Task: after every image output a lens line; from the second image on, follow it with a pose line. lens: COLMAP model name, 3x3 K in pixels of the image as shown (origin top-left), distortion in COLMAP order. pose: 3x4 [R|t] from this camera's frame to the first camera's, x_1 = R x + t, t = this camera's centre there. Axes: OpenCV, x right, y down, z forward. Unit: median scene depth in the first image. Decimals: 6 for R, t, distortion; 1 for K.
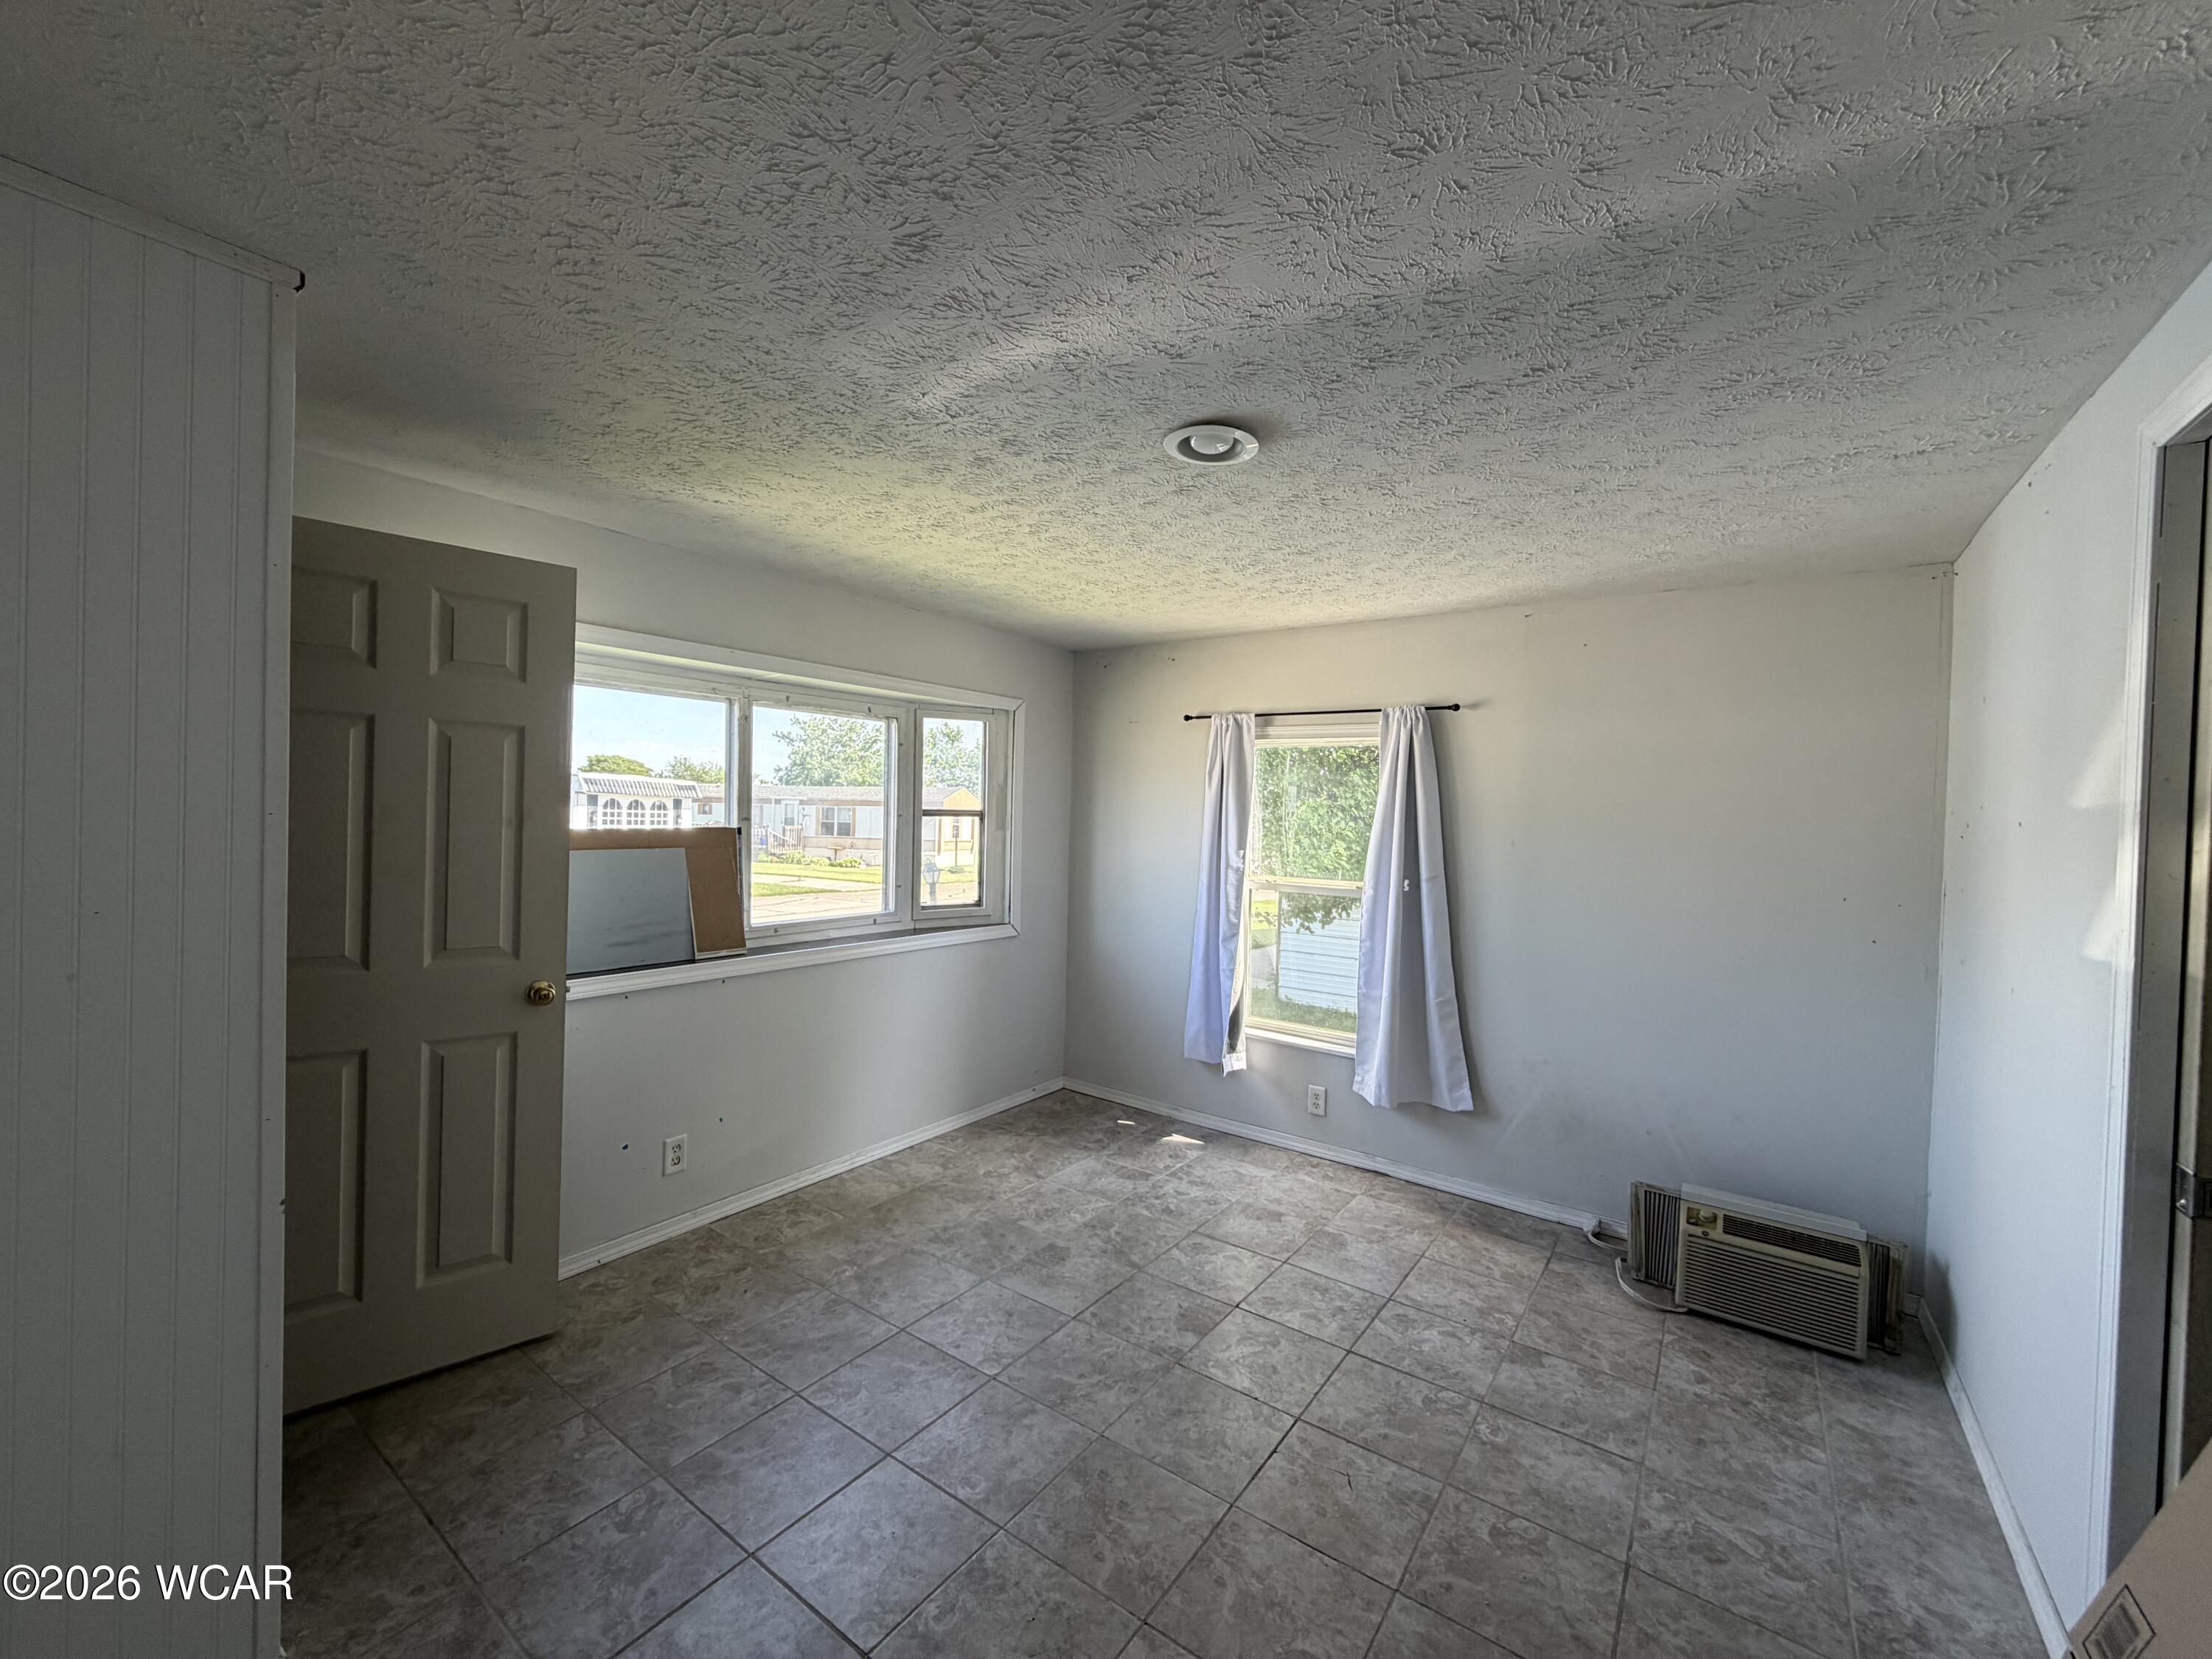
lens RADIAL K [[884.8, 0, 1107.2], [0, 884.8, 827.2], [0, 0, 1]] dist [0.003494, 0.000191]
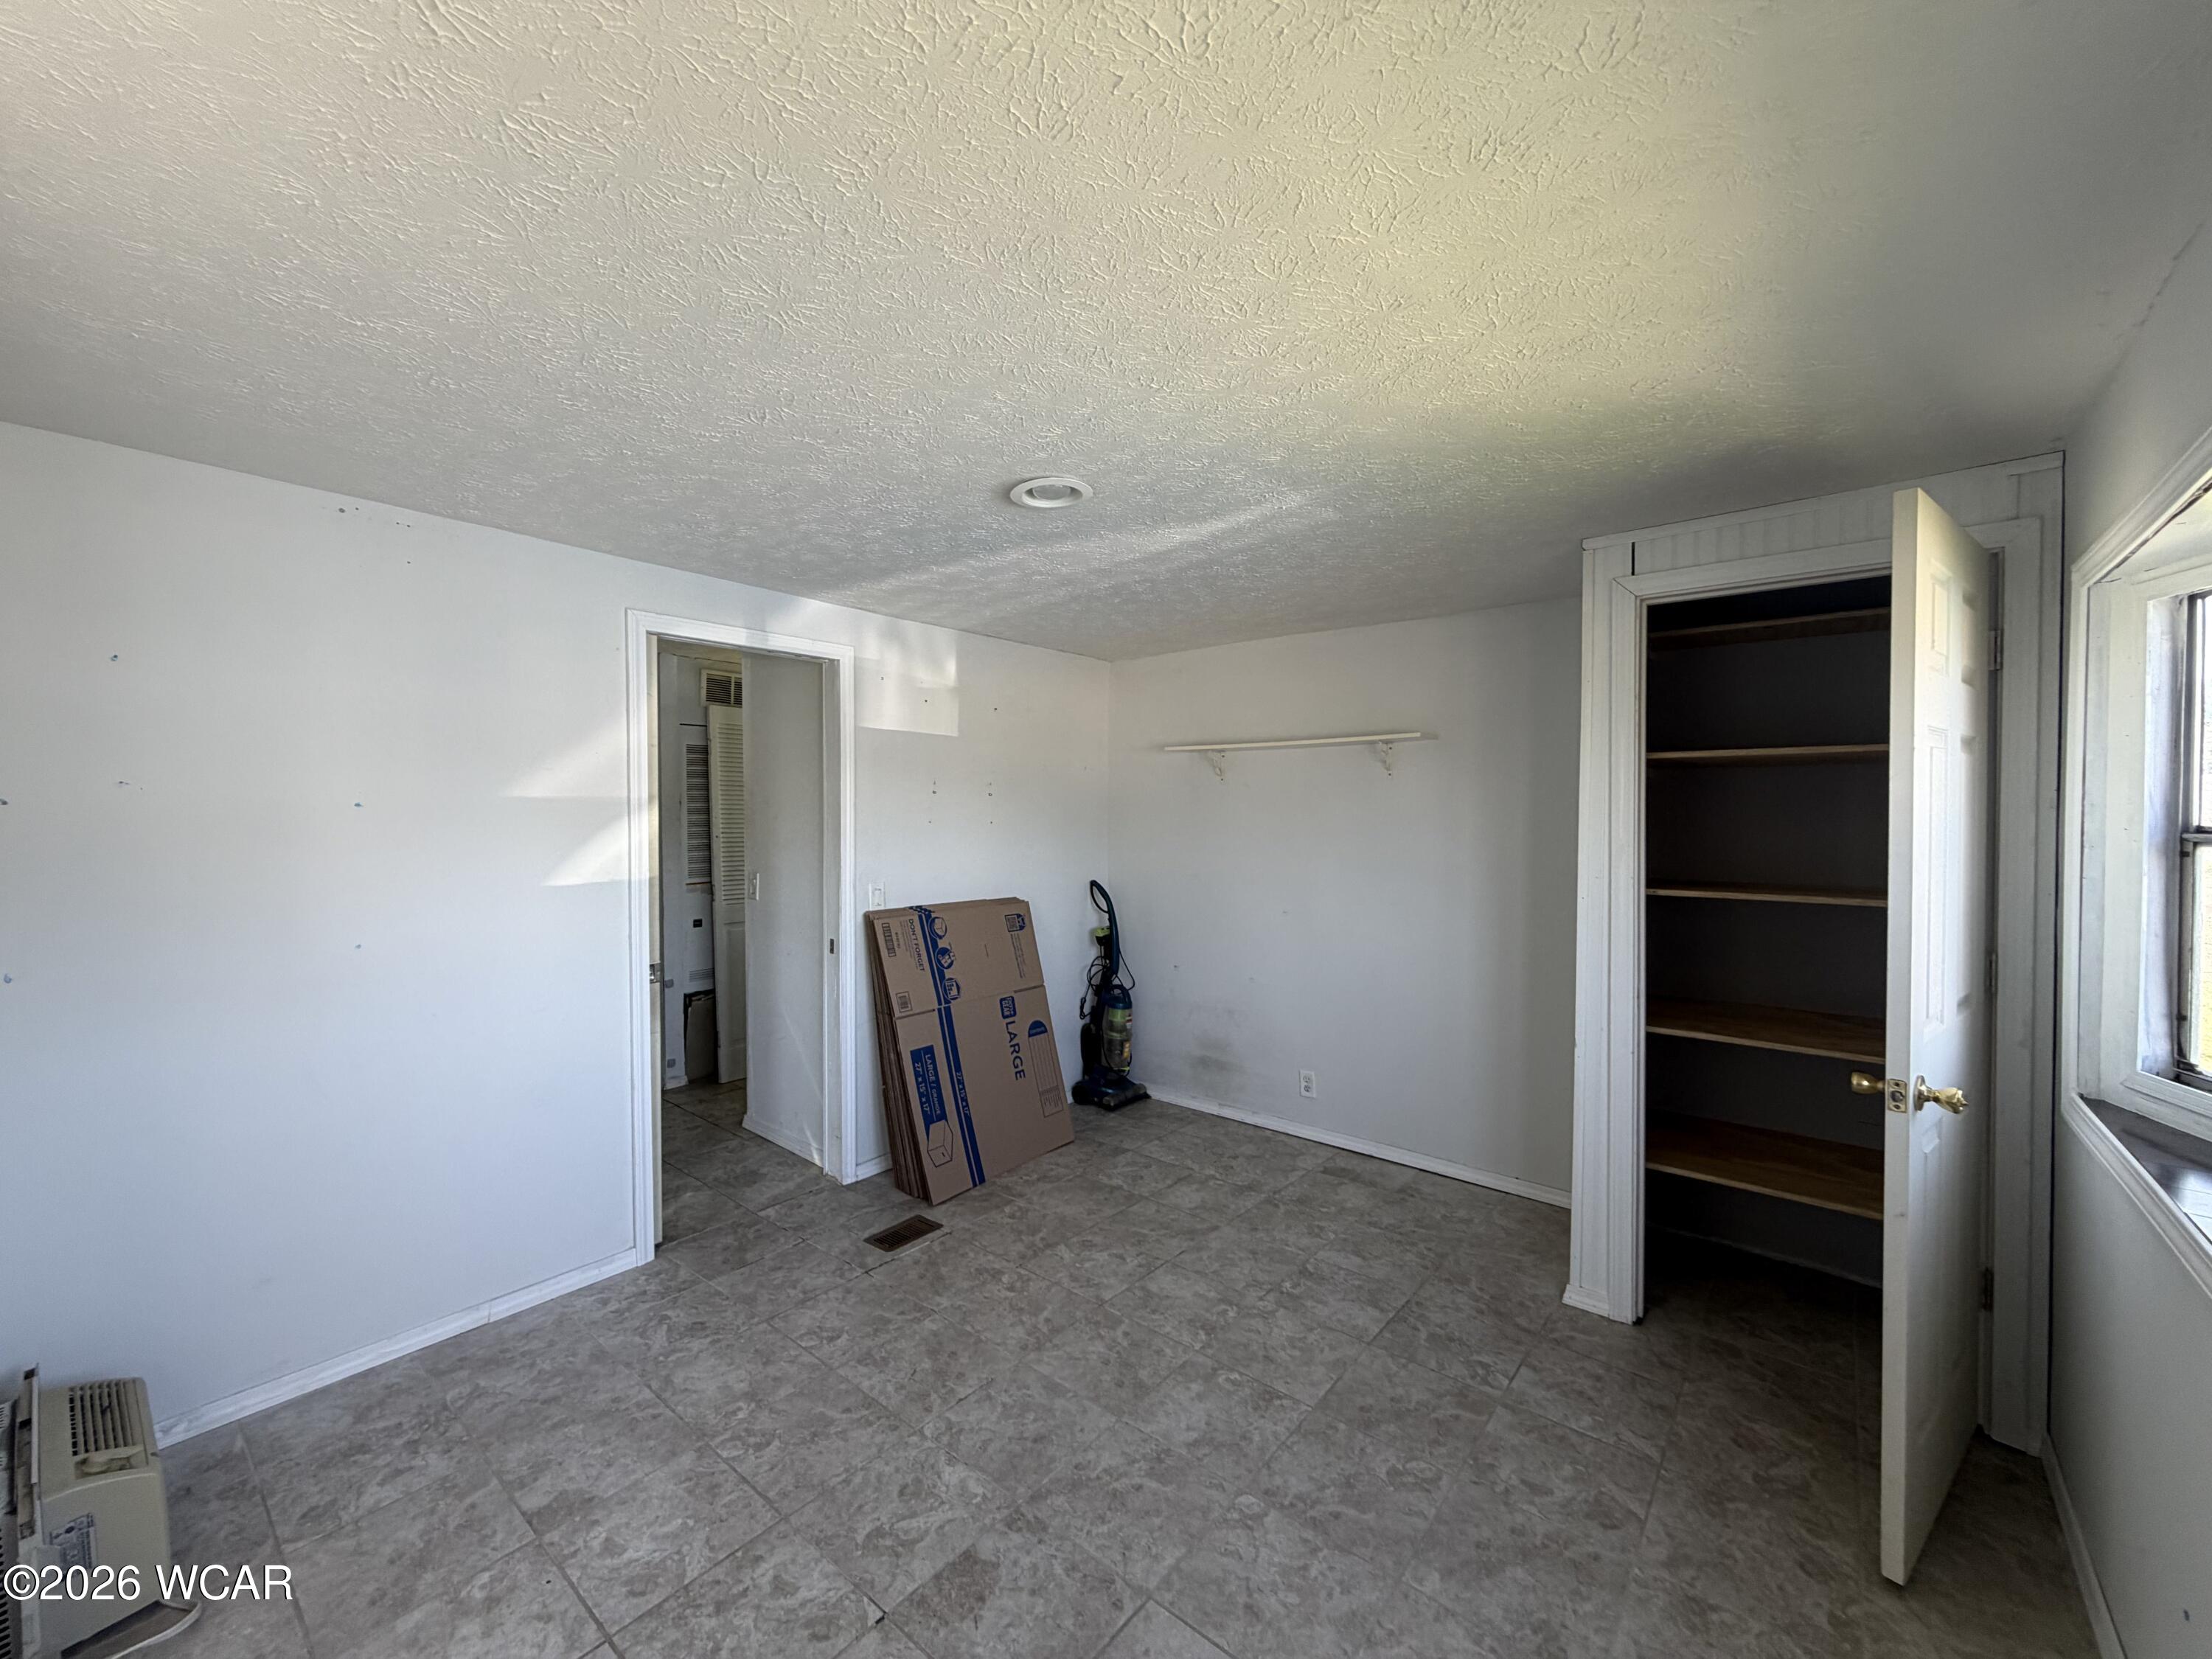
lens RADIAL K [[884.8, 0, 1103.6], [0, 884.8, 830.0], [0, 0, 1]] dist [0.003494, 0.000191]
pose [[-0.997113, -0.030329, 0.069616, -0.036721], [-0.027954, 0.999002, 0.034836, -0.035043], [-0.070603, 0.032790, -0.996965, 1.874889]]
